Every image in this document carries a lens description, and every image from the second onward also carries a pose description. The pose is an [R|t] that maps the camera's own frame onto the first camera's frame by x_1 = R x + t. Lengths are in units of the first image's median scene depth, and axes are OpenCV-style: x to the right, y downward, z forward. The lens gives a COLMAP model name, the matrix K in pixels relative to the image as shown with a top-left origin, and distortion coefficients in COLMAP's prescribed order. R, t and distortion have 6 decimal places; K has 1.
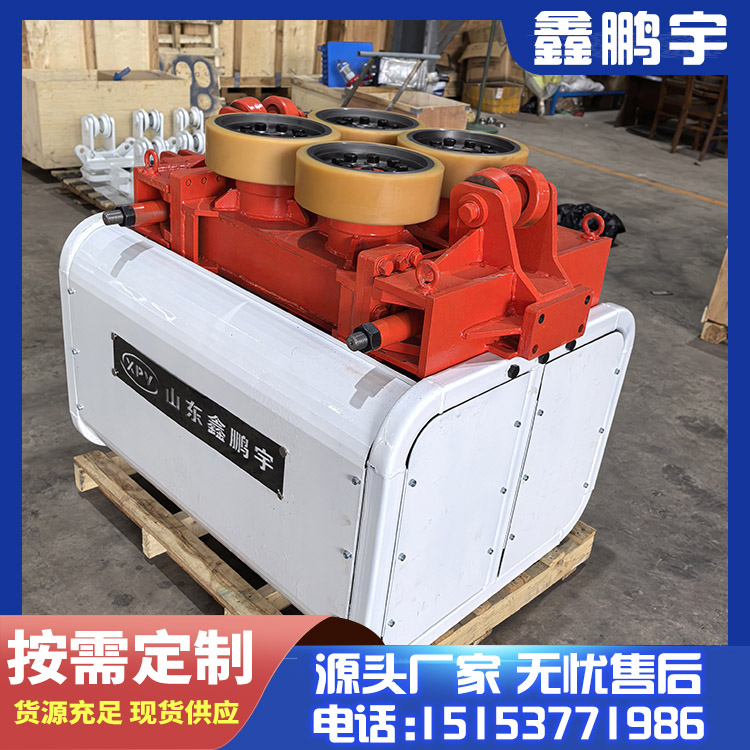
lens RADIAL K [[794.6, 0, 375.0], [0, 794.6, 375.0], [0, 0, 1]] dist [0.011455, -0.017659]
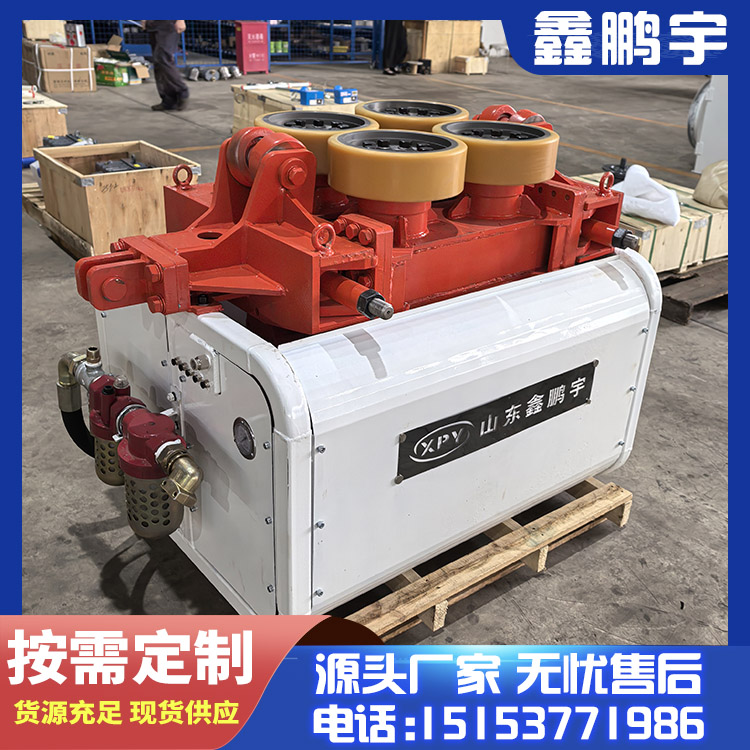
lens RADIAL K [[797.3, 0, 375.0], [0, 797.3, 375.0], [0, 0, 1]] dist [-0.006399, 0.050296]
pose [[0.145329, -0.530056, 0.835416, -0.401084], [0.440699, 0.790670, 0.425001, -0.188835], [-0.885813, 0.306402, 0.348502, 0.285383]]
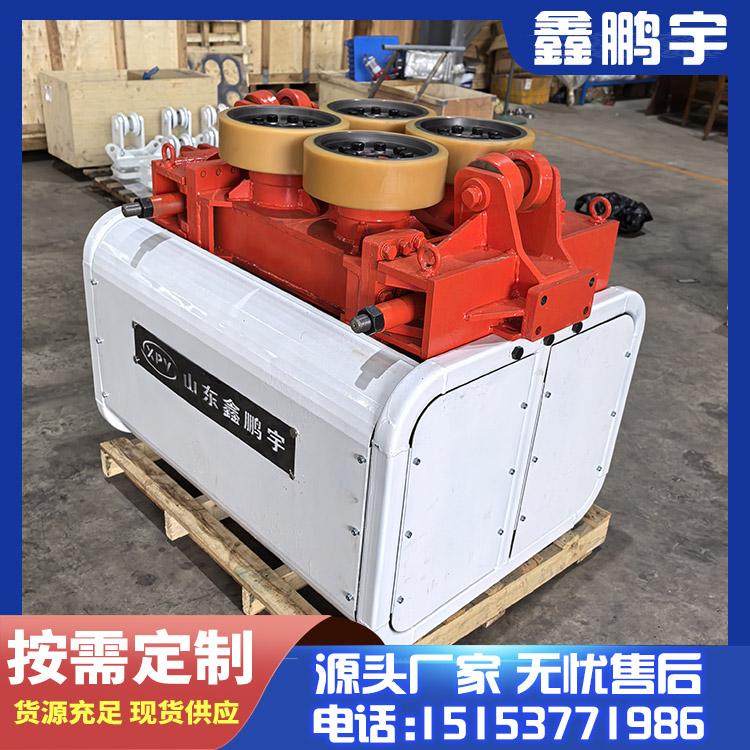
lens RADIAL K [[794.6, 0, 375.0], [0, 794.6, 375.0], [0, 0, 1]] dist [0.011455, -0.017659]
pose [[0.999001, -0.007938, -0.043985, 0.011799], [0.008182, 0.999952, 0.005378, 0.005504], [0.043940, -0.005732, 0.999018, -0.008208]]
